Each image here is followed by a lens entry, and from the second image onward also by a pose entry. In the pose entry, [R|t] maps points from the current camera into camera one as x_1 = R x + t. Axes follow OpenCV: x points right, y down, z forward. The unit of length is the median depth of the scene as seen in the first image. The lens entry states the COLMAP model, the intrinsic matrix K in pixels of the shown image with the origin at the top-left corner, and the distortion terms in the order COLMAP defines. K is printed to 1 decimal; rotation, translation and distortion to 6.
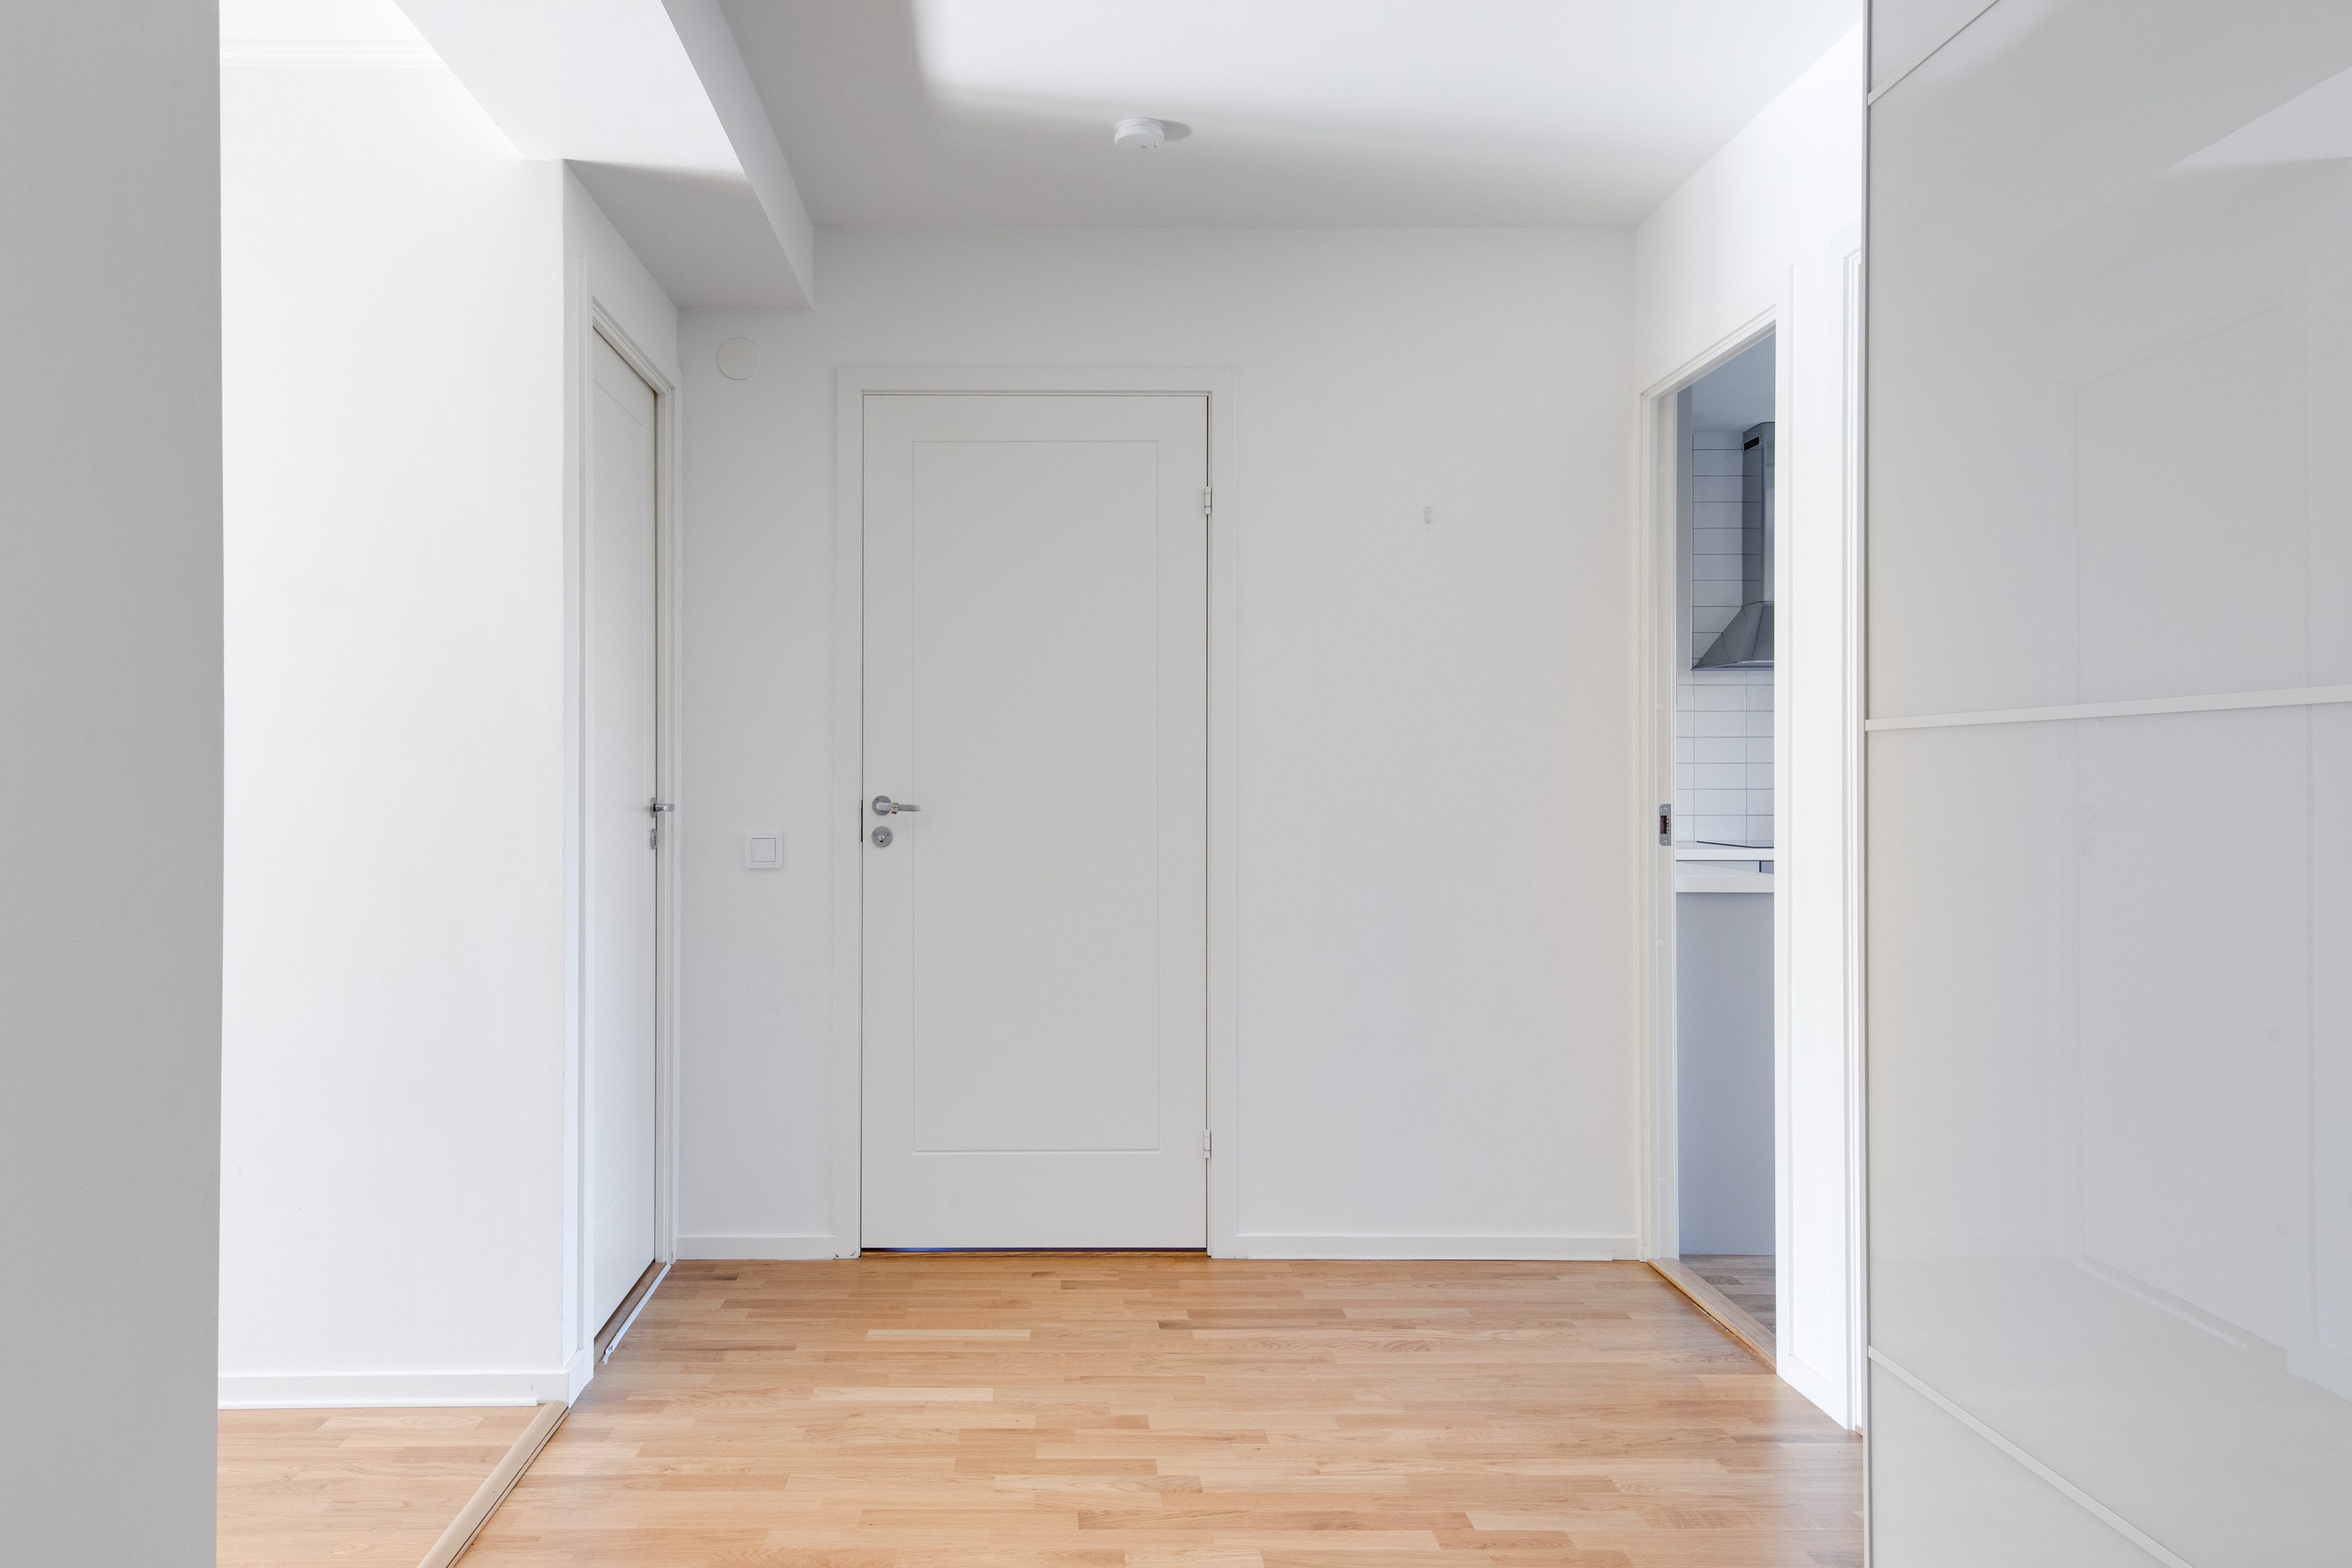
lens RADIAL K [[1556.2, 0, 1166.1], [0, 1556.2, 780.4], [0, 0, 1]] dist [0.012186, 0.002427]
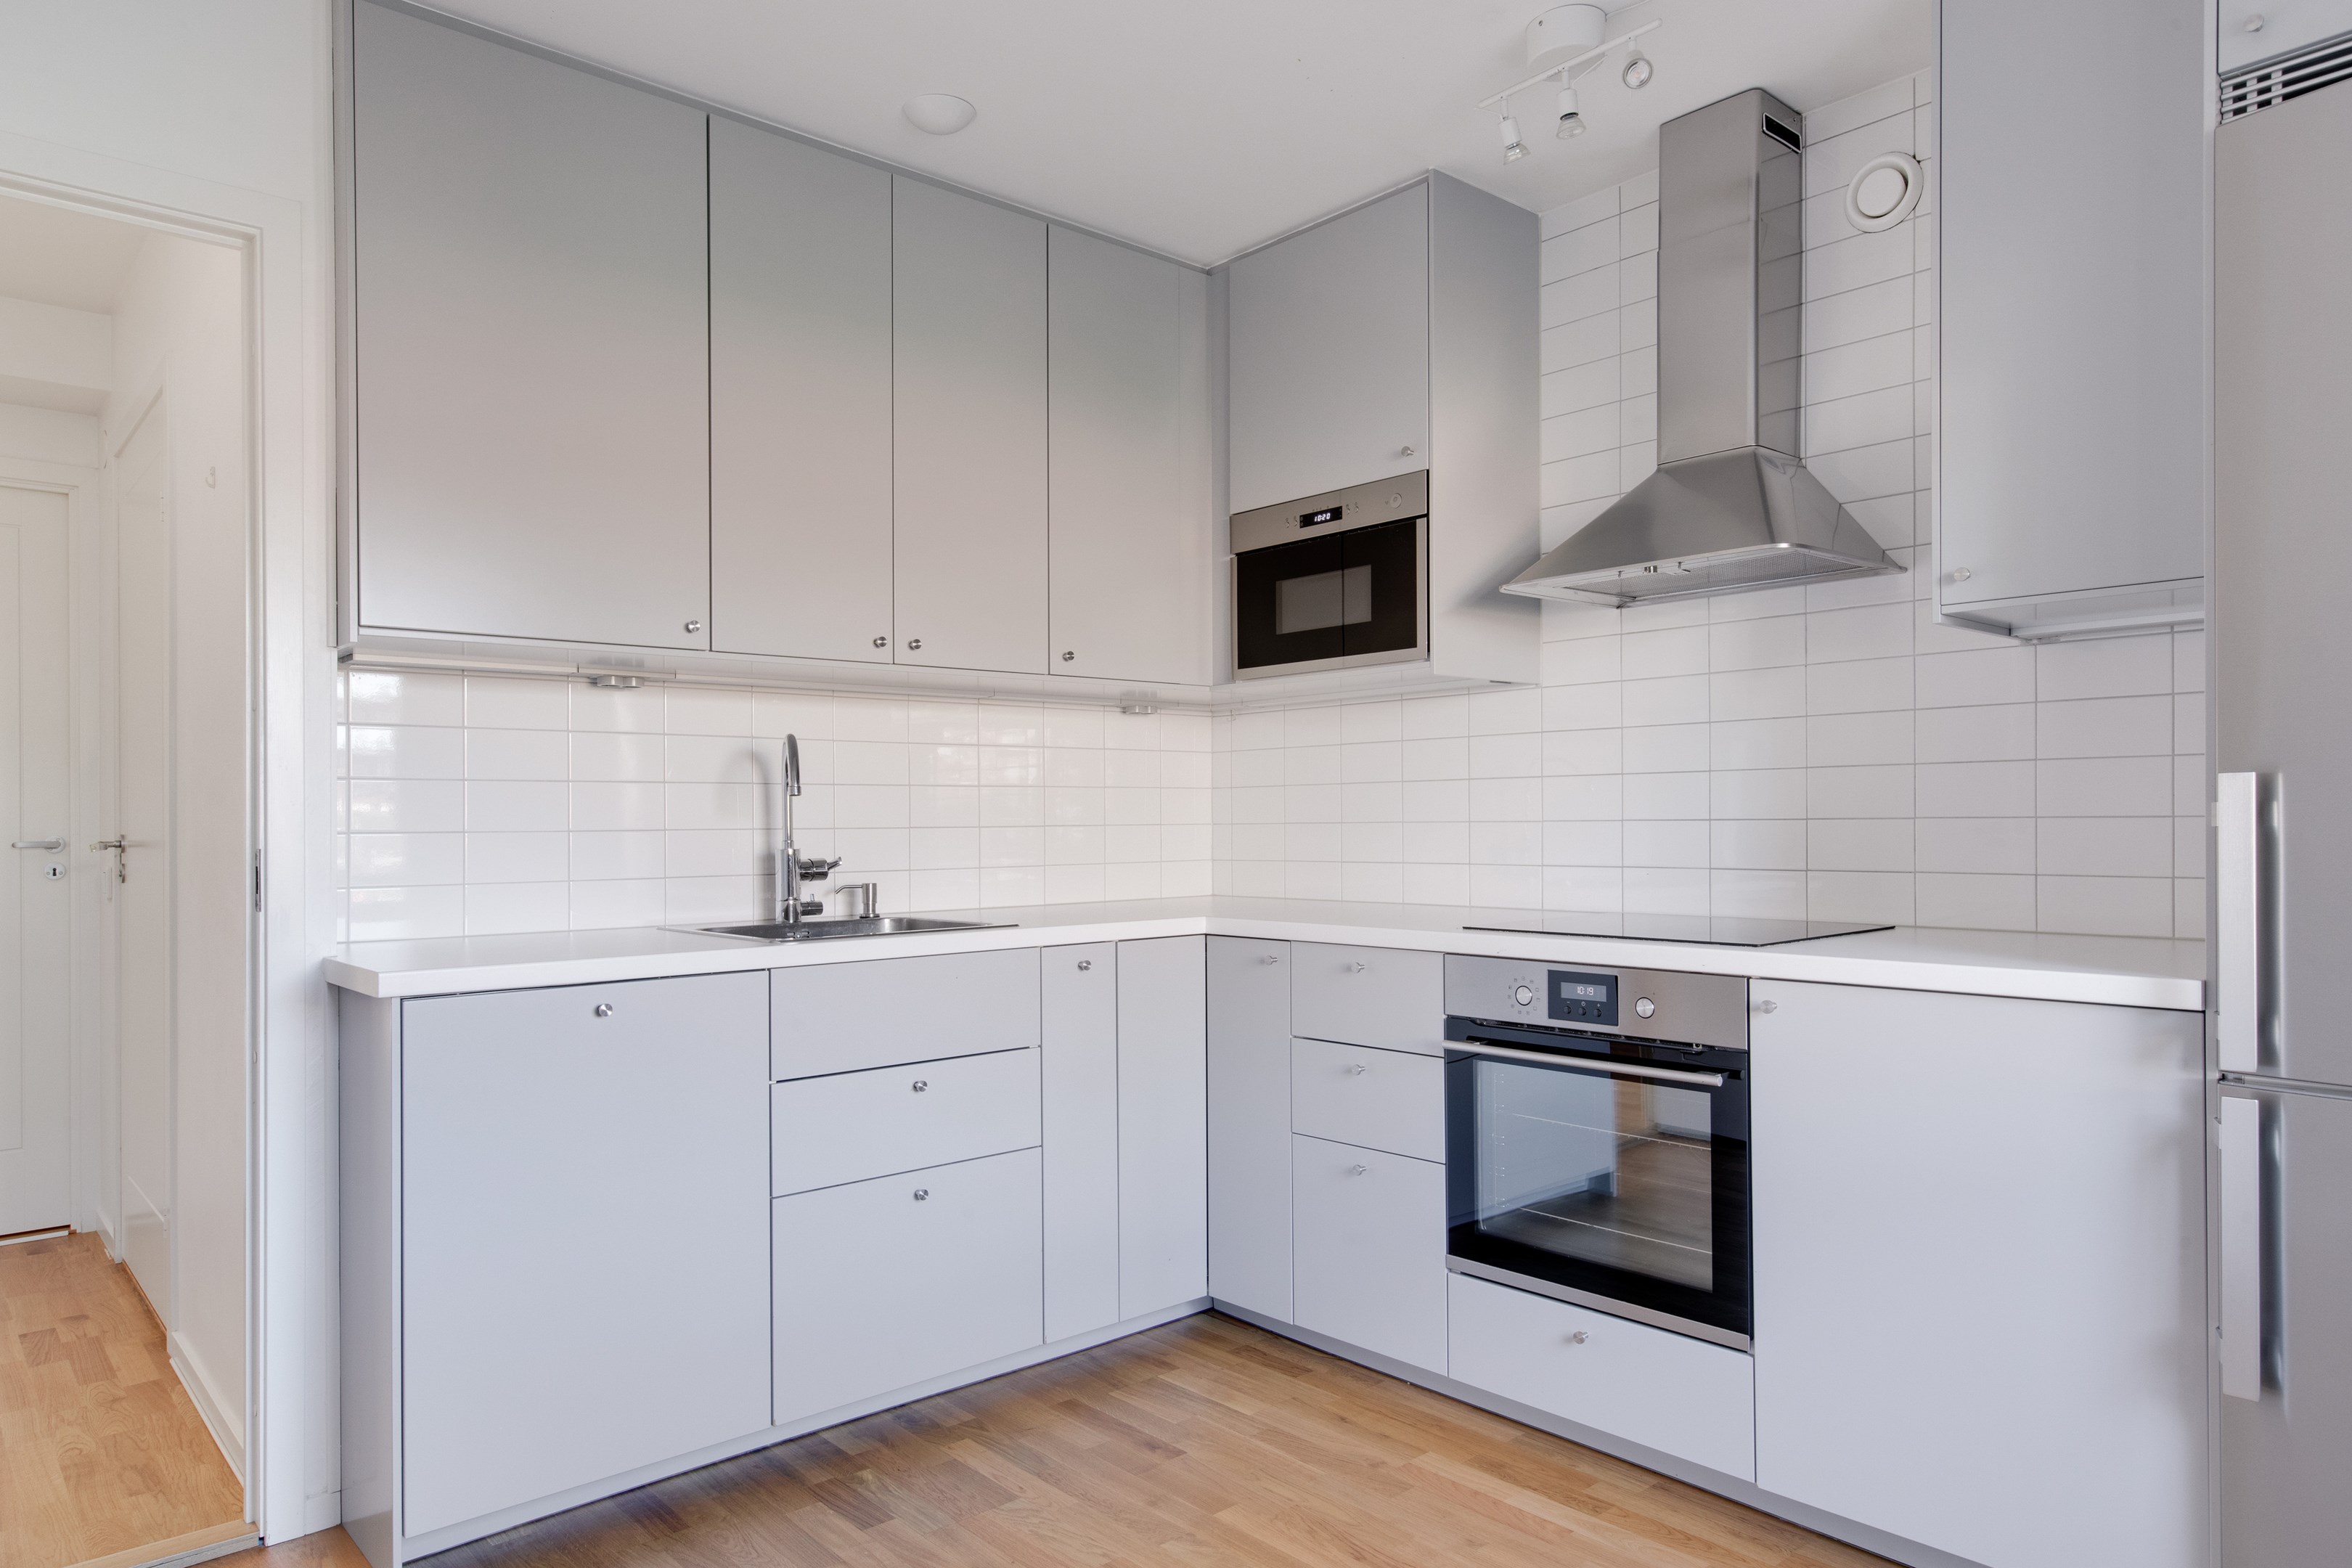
lens RADIAL K [[1484.6, 0, 1169.1], [0, 1484.6, 800.8], [0, 0, 1]] dist [0.014231, 0.000217]
pose [[0.638437, -0.021352, -0.769378, 0.659681], [0.009131, 0.999755, -0.020168, 0.008831], [0.769620, 0.005851, 0.638476, 0.554854]]
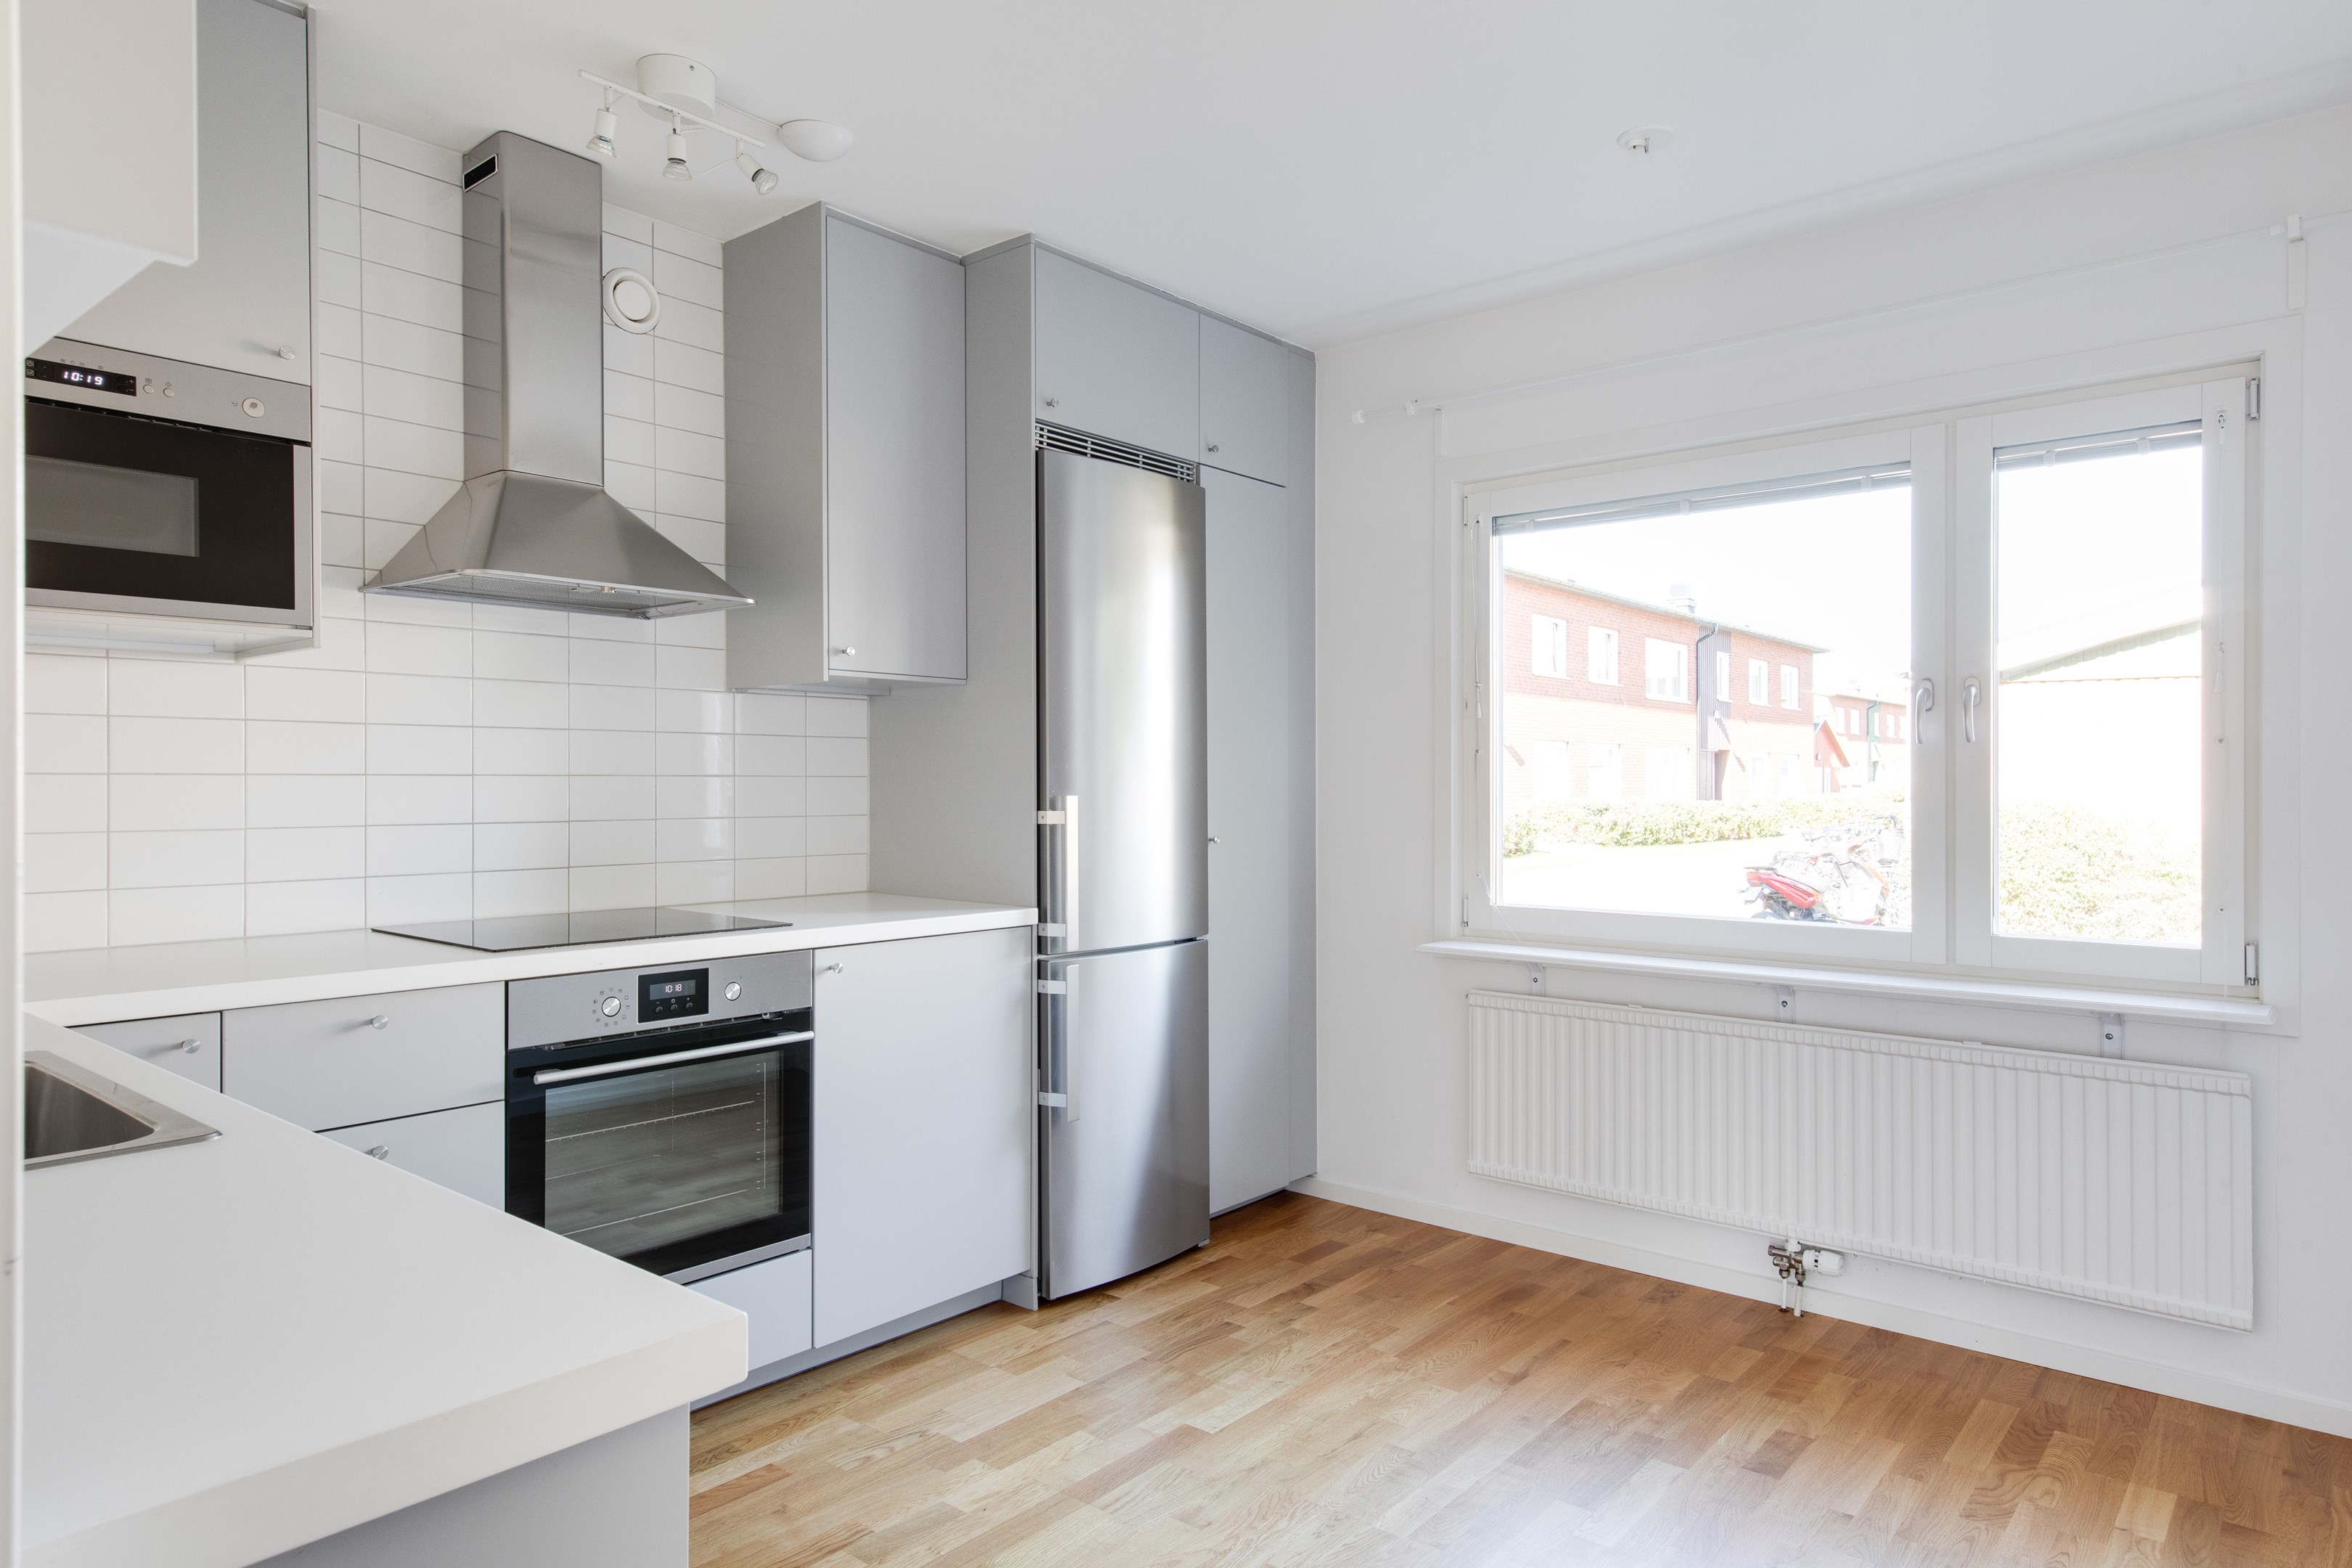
lens RADIAL K [[1384.1, 0, 1164.1], [0, 1384.1, 765.6], [0, 0, 1]] dist [0.007468, -0.005981]
pose [[0.674501, 0.003866, 0.738263, 0.188739], [0.007430, 0.999900, -0.012024, -0.005909], [-0.738236, 0.013596, 0.674405, 0.524065]]
